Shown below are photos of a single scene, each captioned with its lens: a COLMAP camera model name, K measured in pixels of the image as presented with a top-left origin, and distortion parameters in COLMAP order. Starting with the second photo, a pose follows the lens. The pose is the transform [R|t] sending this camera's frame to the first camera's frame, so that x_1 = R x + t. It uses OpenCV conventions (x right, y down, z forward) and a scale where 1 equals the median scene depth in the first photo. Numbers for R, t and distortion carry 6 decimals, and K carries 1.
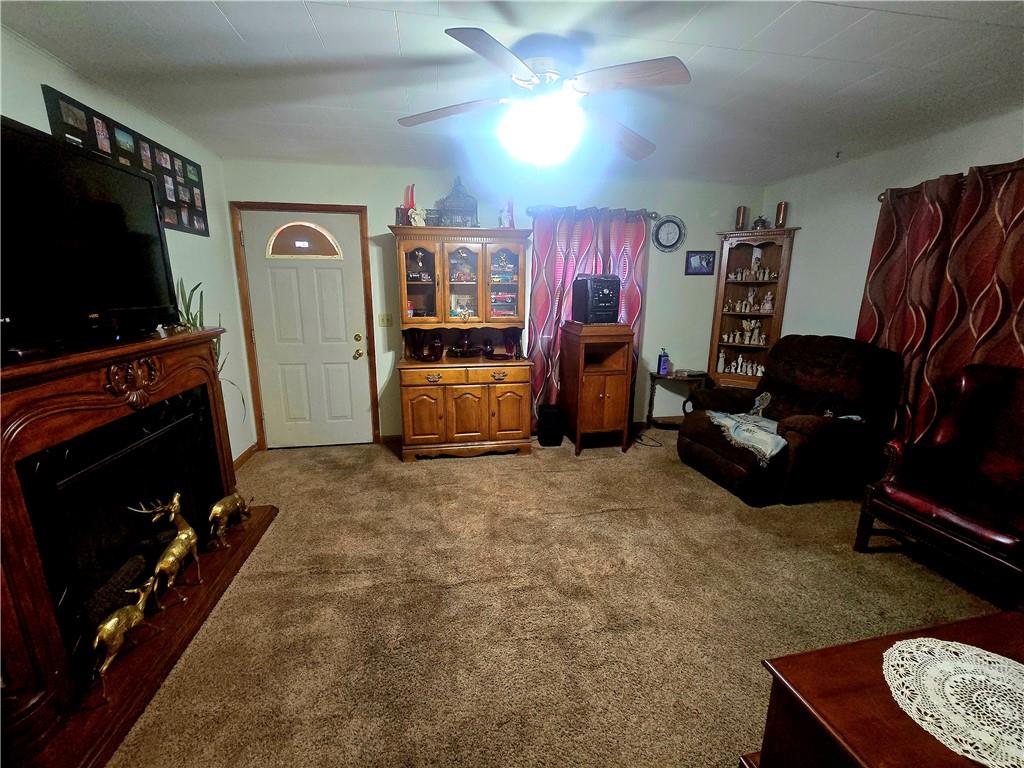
lens RADIAL K [[417.9, 0, 508.8], [0, 417.9, 376.1], [0, 0, 1]] dist [-0.001237, 0.001021]
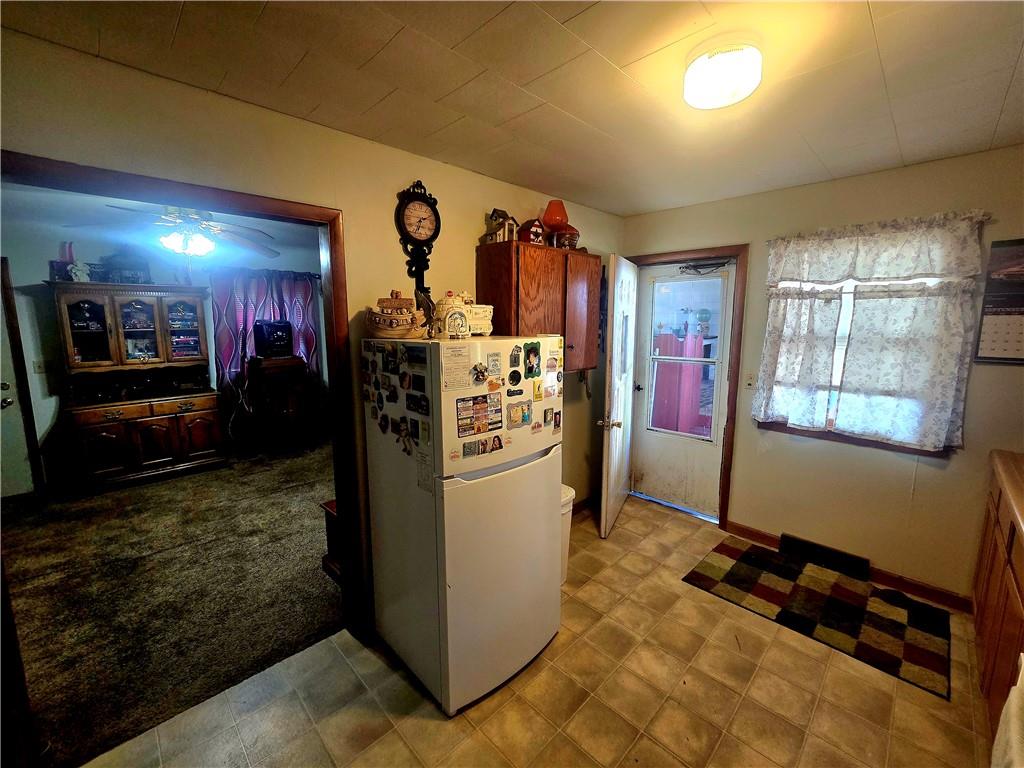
lens RADIAL K [[417.9, 0, 504.9], [0, 417.9, 374.8], [0, 0, 1]] dist [-0.001237, 0.001021]
pose [[0.828030, -0.084610, 0.554263, 0.078563], [0.117418, 0.992796, -0.023862, 0.047476], [-0.548251, 0.084839, 0.832000, -0.515665]]
